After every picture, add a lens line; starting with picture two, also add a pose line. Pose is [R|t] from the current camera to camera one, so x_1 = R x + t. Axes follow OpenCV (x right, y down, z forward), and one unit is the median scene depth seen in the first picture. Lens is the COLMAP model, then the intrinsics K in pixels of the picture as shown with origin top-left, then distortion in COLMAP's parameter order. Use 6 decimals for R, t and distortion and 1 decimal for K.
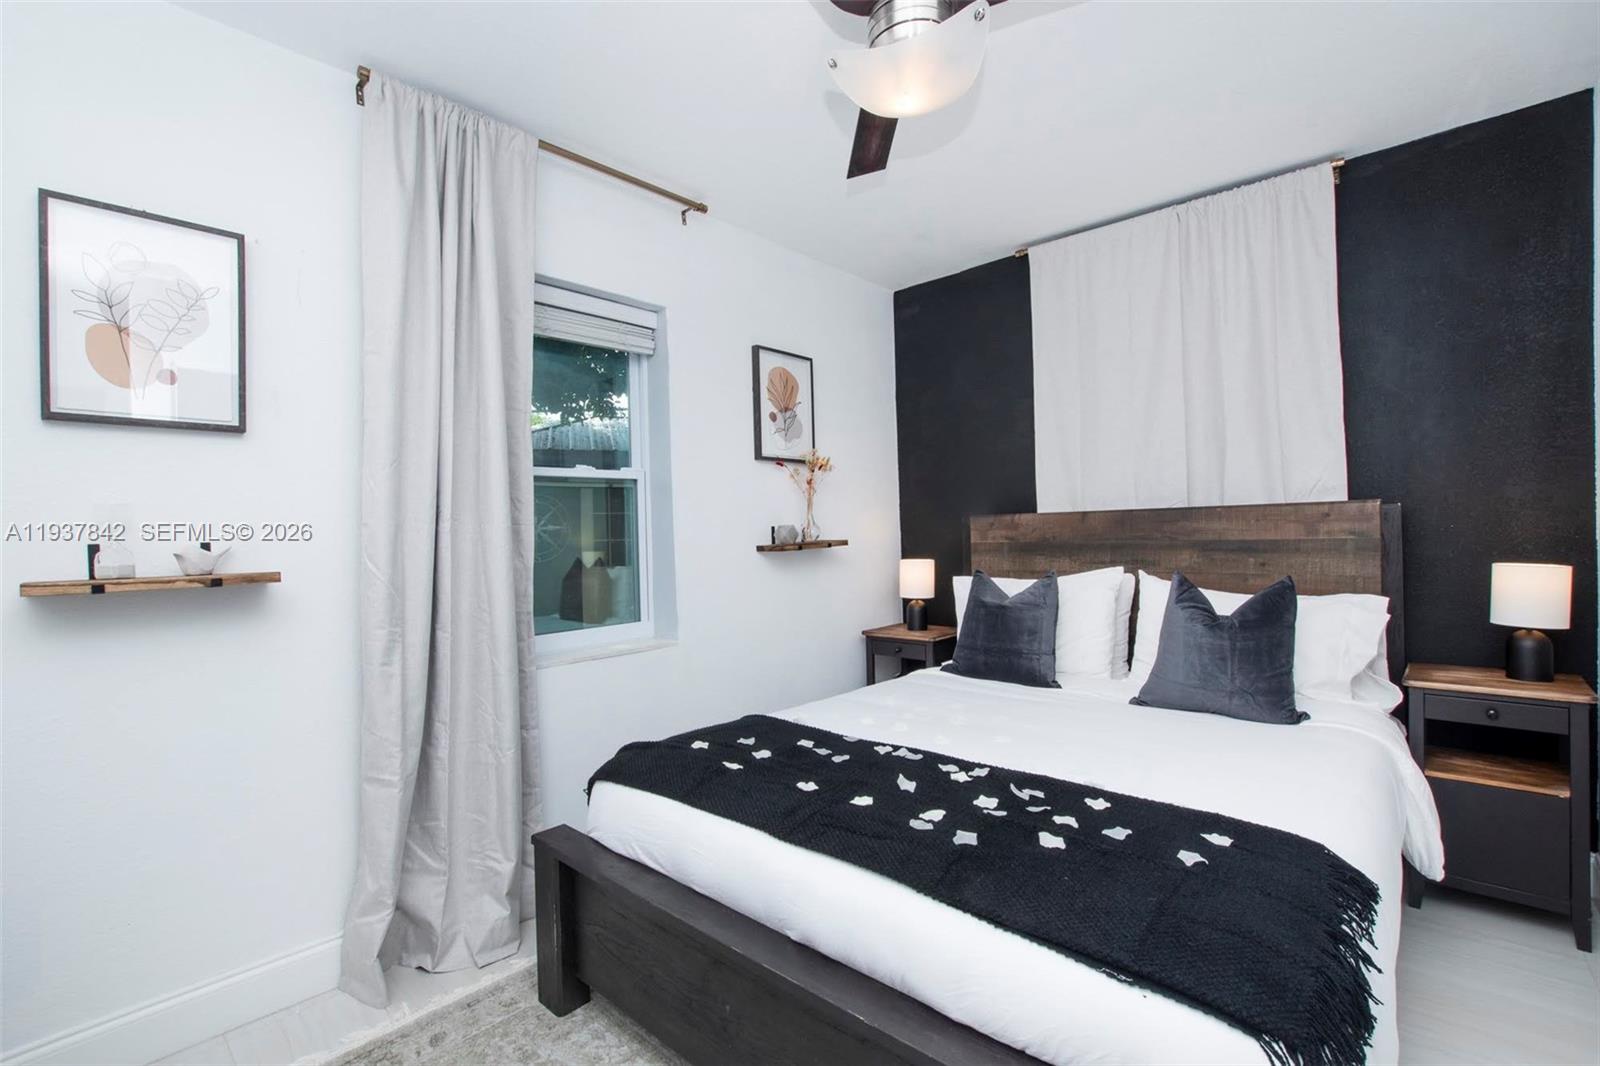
lens RADIAL K [[702.8, 0, 794.4], [0, 702.8, 533.4], [0, 0, 1]] dist [-0.030224, 0.001557]
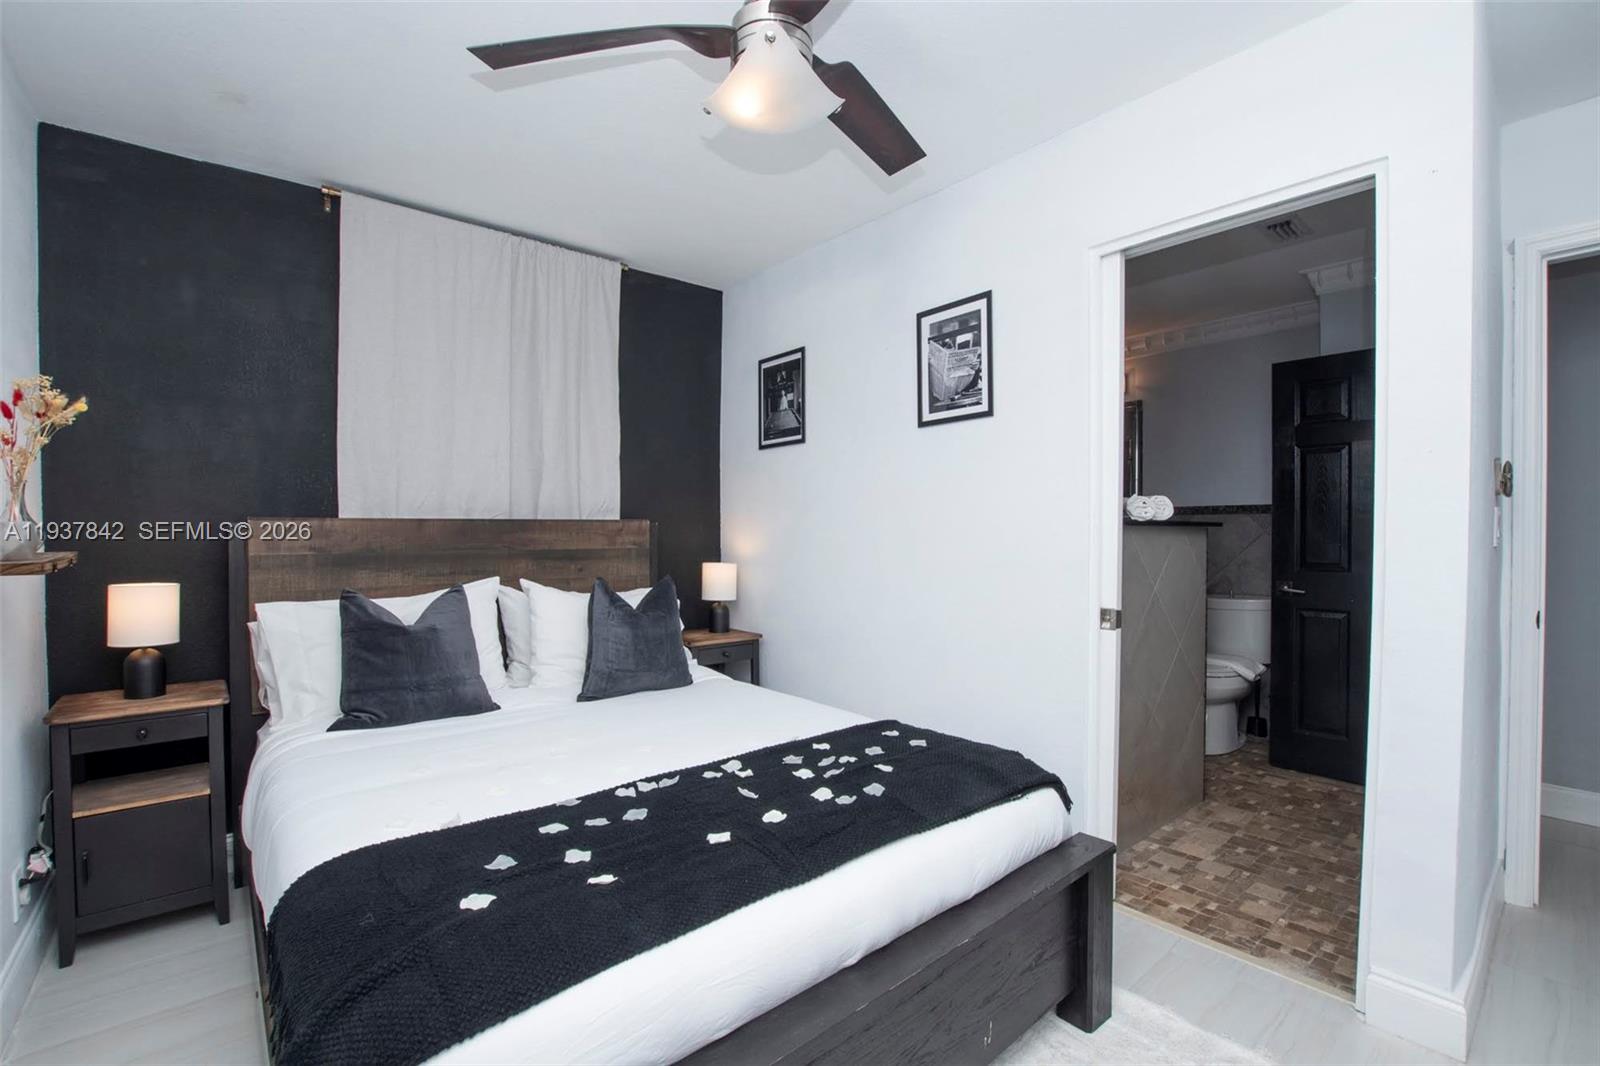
lens RADIAL K [[702.8, 0, 795.0], [0, 702.8, 531.0], [0, 0, 1]] dist [-0.030224, 0.001557]
pose [[0.132437, 0.026335, 0.990841, -0.492501], [0.003179, 0.999631, -0.026993, 0.011983], [-0.991186, 0.006725, 0.132305, 0.489622]]
